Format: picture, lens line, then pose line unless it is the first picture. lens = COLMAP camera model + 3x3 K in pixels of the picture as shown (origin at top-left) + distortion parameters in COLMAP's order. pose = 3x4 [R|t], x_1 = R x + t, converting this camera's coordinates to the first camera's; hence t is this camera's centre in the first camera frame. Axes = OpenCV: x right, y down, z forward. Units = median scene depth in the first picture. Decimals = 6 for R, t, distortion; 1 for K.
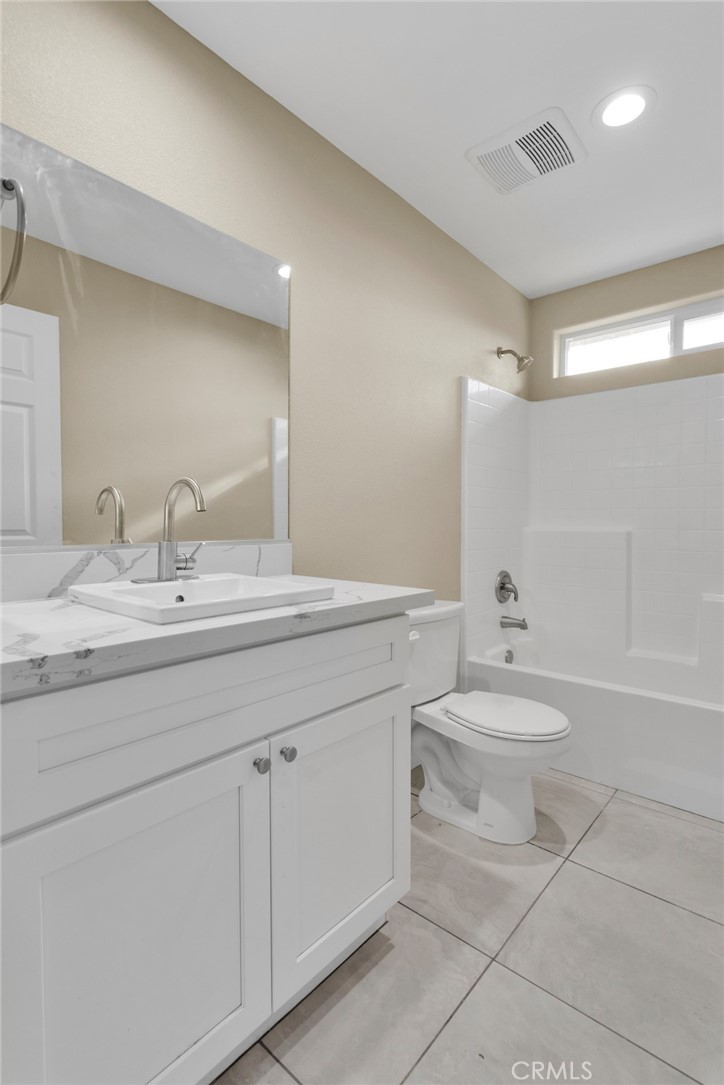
lens RADIAL K [[523.5, 0, 363.6], [0, 523.5, 537.8], [0, 0, 1]] dist [-0.001777, 0.001913]
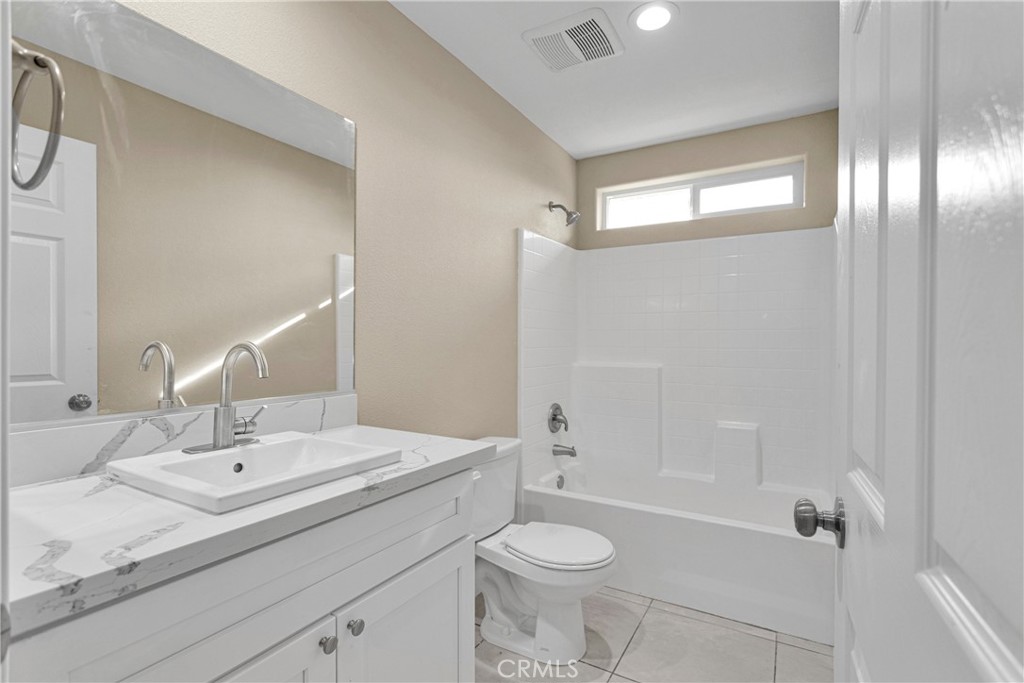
lens RADIAL K [[485.1, 0, 522.4], [0, 485.1, 345.6], [0, 0, 1]] dist [0.000766, 0.000575]
pose [[0.980176, 0.002098, 0.198118, -0.008344], [0.001943, 0.999794, -0.020200, -0.061519], [-0.198120, 0.020185, 0.979970, 0.004215]]
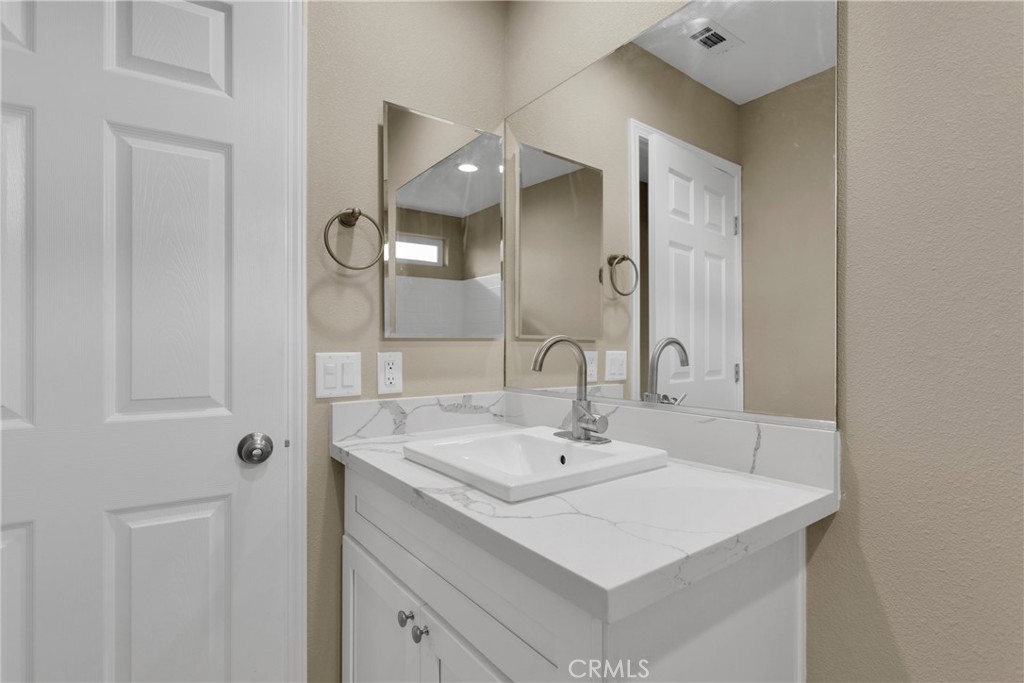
lens RADIAL K [[485.1, 0, 522.4], [0, 485.1, 345.6], [0, 0, 1]] dist [0.000766, 0.000575]
pose [[-0.194199, -0.004622, -0.980951, 0.387509], [-0.026733, 0.999642, 0.000582, -0.065326], [0.980598, 0.026336, -0.194253, 0.754410]]
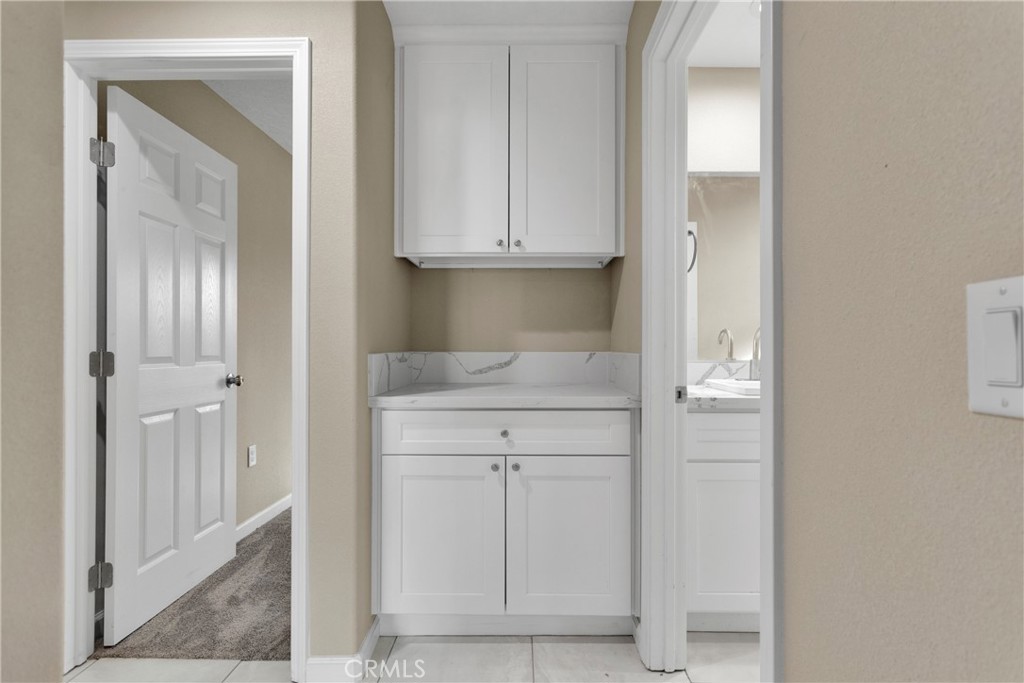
lens RADIAL K [[485.1, 0, 522.4], [0, 485.1, 345.6], [0, 0, 1]] dist [0.000766, 0.000575]
pose [[0.657395, -0.003811, -0.753537, 0.266689], [-0.021616, 0.999480, -0.023913, 0.012671], [0.753236, 0.032009, 0.656971, -0.529228]]
